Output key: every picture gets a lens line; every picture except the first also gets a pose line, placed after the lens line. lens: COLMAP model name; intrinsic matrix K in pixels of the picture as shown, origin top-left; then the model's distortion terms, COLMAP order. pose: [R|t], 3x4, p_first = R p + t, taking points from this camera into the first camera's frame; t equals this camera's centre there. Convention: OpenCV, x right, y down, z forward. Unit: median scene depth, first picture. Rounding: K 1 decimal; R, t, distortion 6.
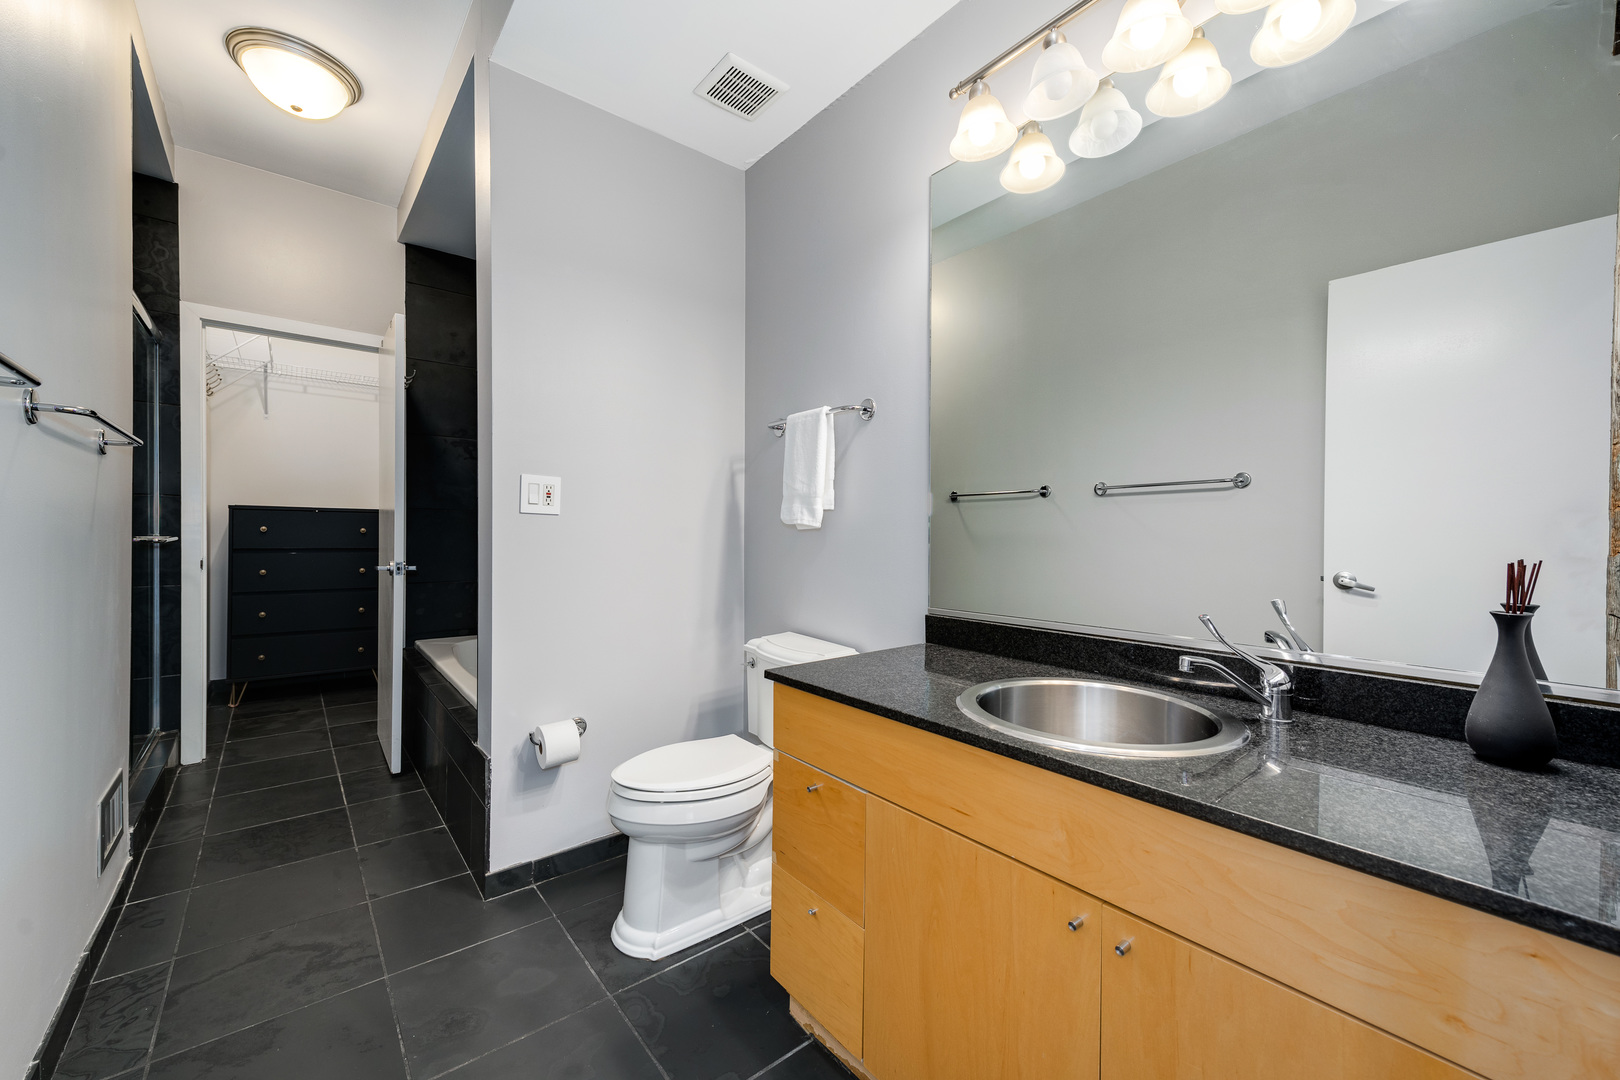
lens RADIAL K [[636.8, 0, 810.2], [0, 636.8, 540.1], [0, 0, 1]] dist [0.008330, -0.000473]
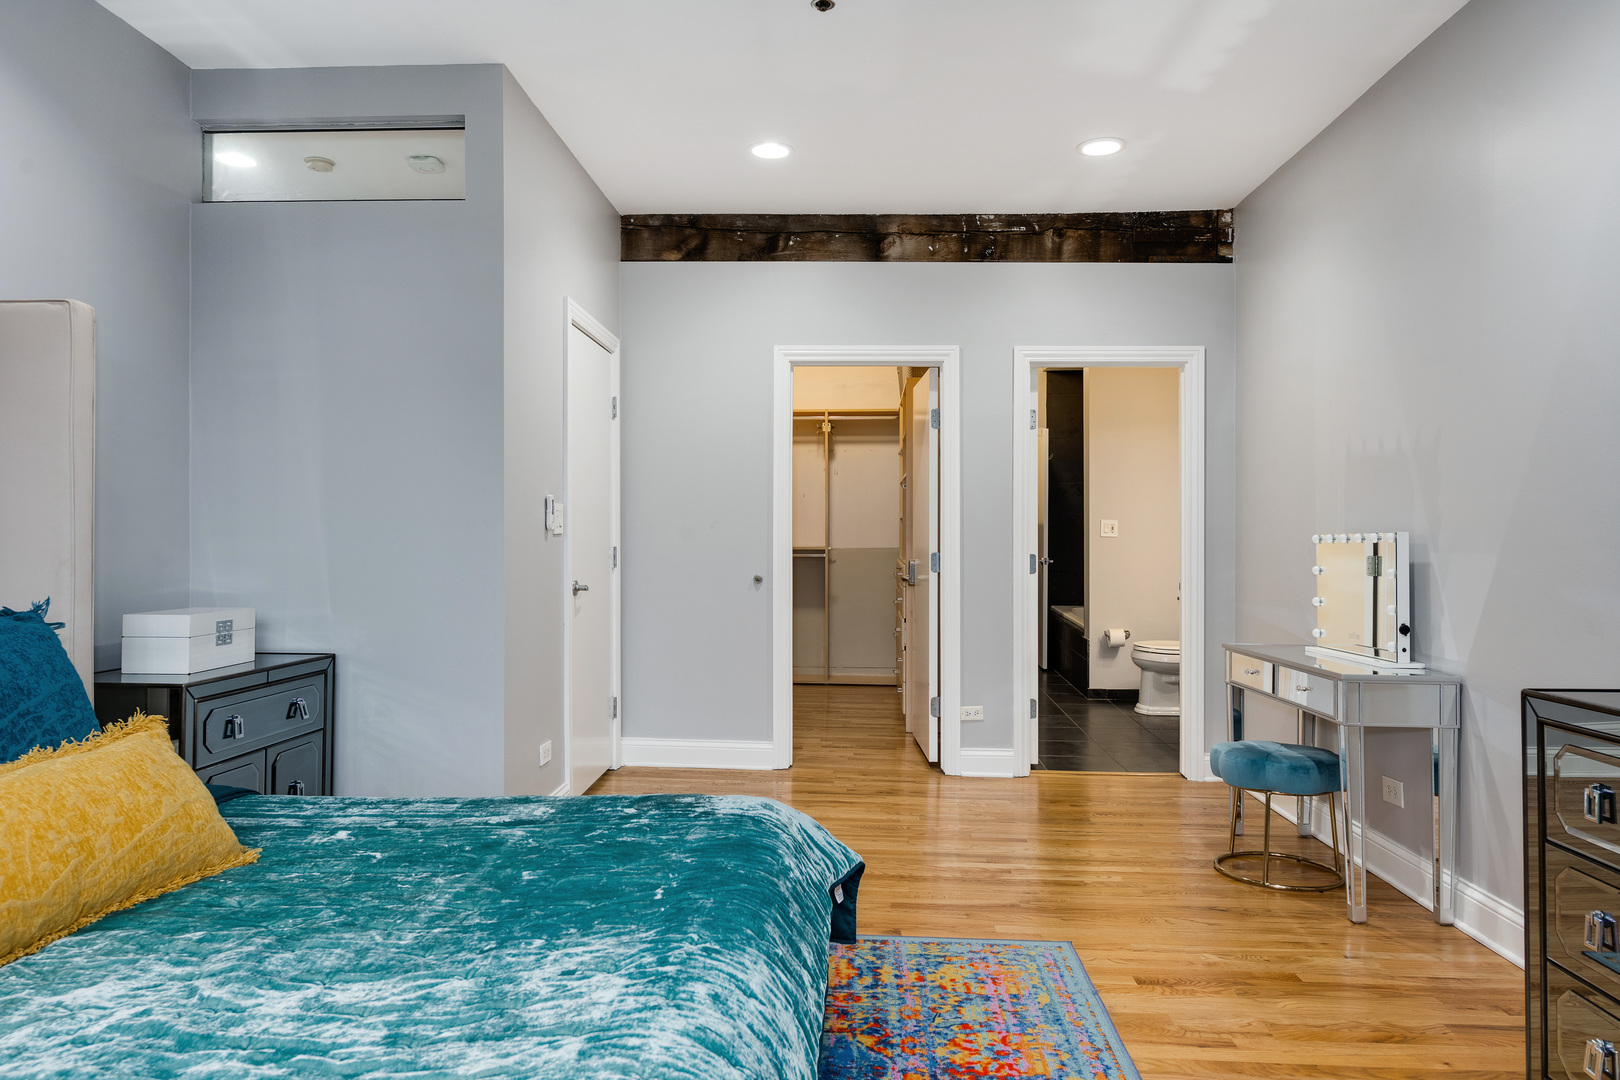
lens RADIAL K [[1070.2, 0, 807.9], [0, 1070.2, 533.7], [0, 0, 1]] dist [0.015823, -0.007661]
pose [[0.742020, -0.001168, -0.670377, 1.336192], [0.001242, 0.999999, -0.000366, -0.051830], [0.670377, -0.000561, 0.742021, -2.545653]]
